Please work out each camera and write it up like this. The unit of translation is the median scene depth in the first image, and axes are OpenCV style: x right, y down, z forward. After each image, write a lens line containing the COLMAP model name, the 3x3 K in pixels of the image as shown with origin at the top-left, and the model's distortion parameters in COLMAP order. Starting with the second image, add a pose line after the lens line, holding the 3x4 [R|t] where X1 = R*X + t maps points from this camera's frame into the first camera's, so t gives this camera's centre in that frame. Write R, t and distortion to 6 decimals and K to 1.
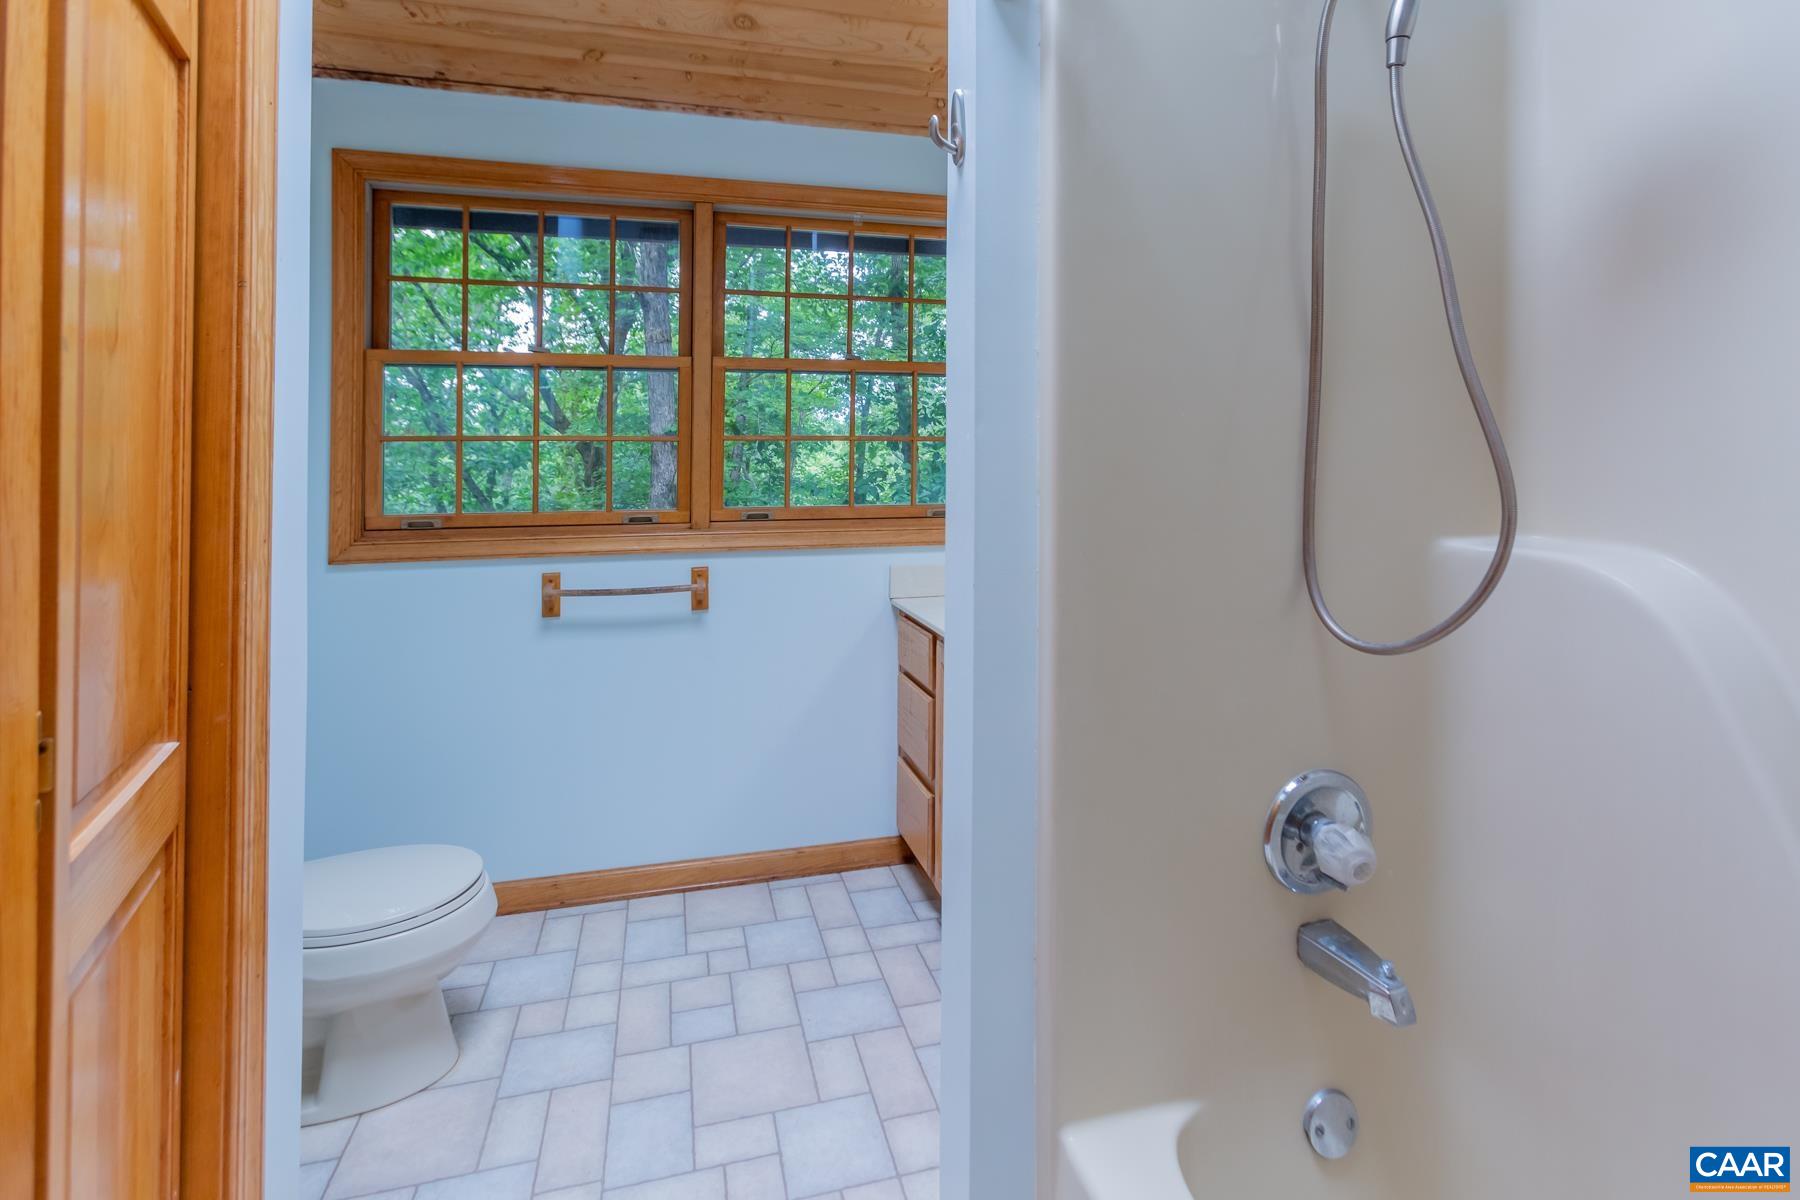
lens RADIAL K [[824.6, 0, 875.8], [0, 824.6, 458.7], [0, 0, 1]] dist [-0.008241, 0.005144]
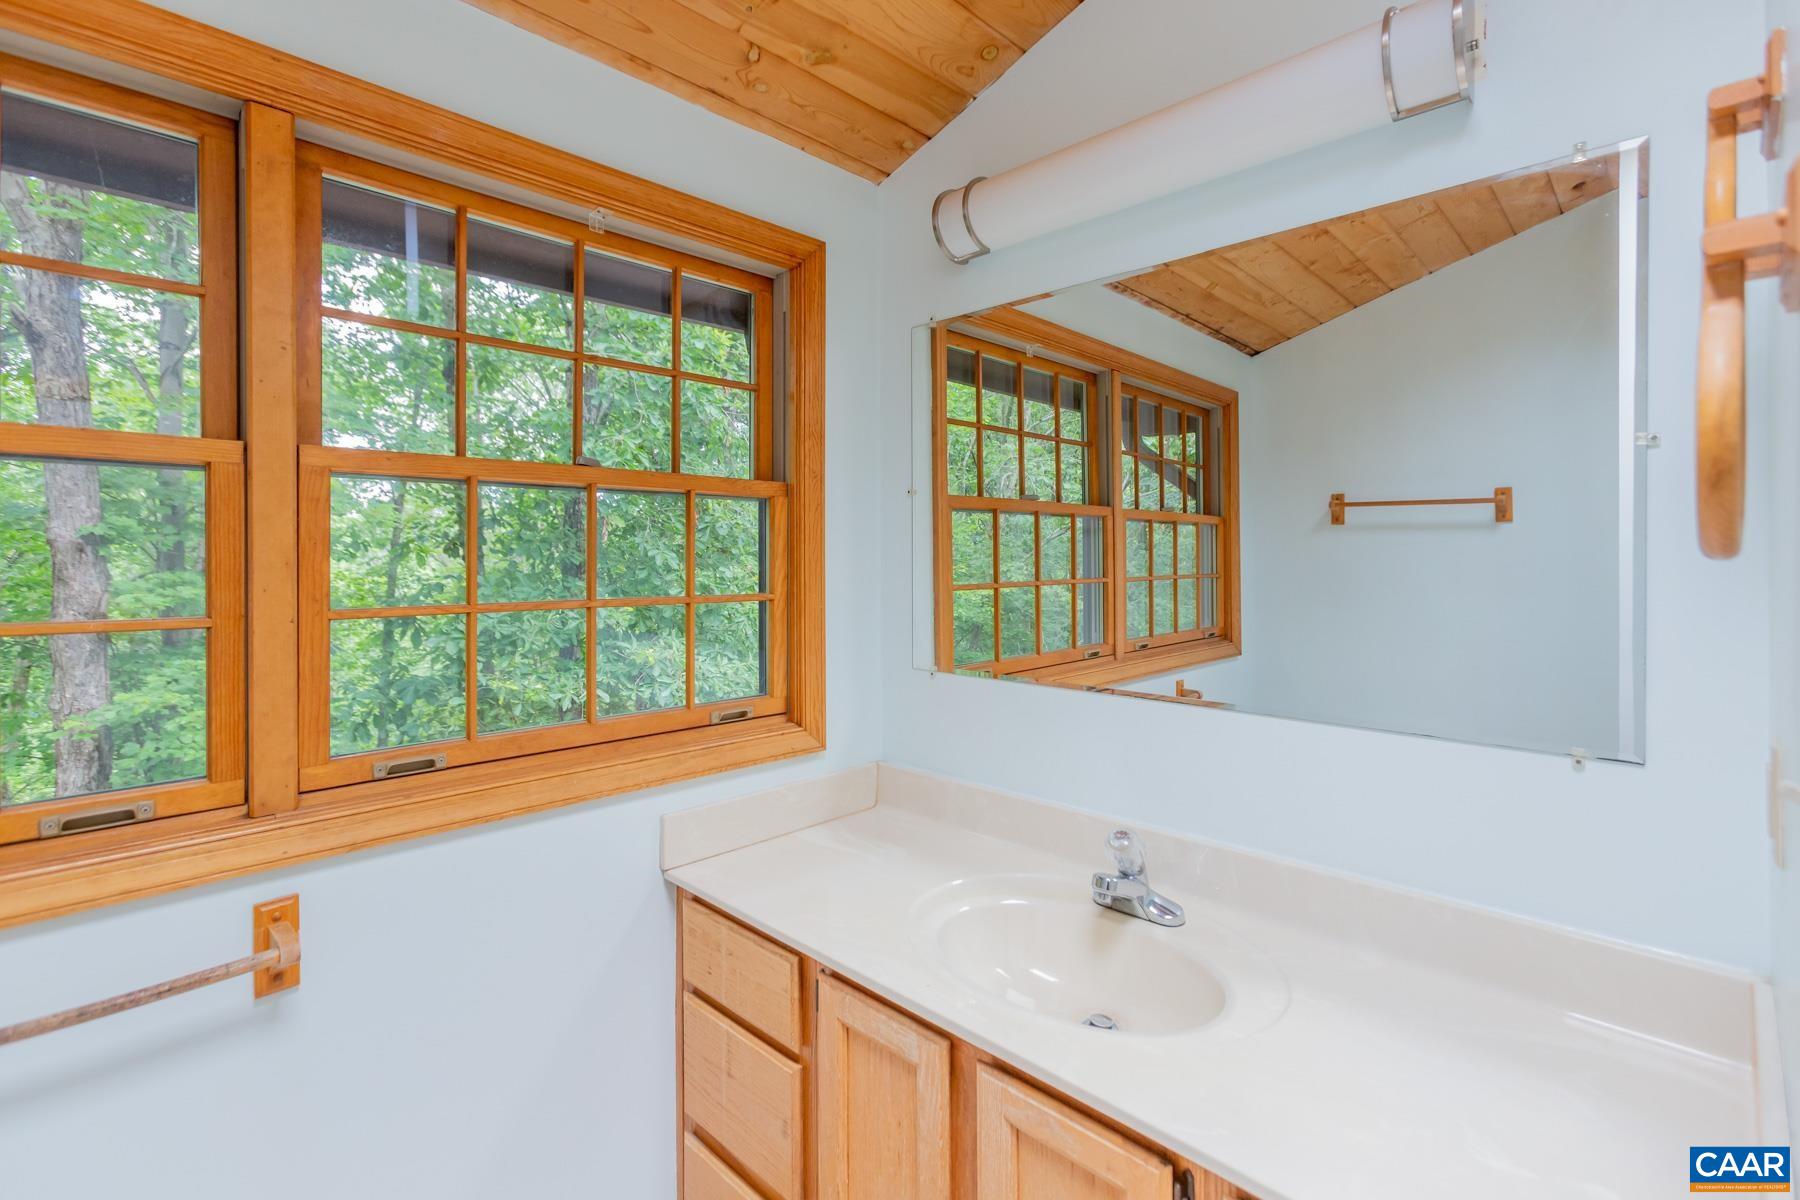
lens RADIAL K [[824.6, 0, 899.8], [0, 824.6, 572.2], [0, 0, 1]] dist [-0.008241, 0.005144]
pose [[0.857010, -0.008082, 0.515236, -0.144659], [0.000164, 0.999881, 0.015410, -0.056918], [-0.515300, -0.013122, 0.856910, 0.414738]]
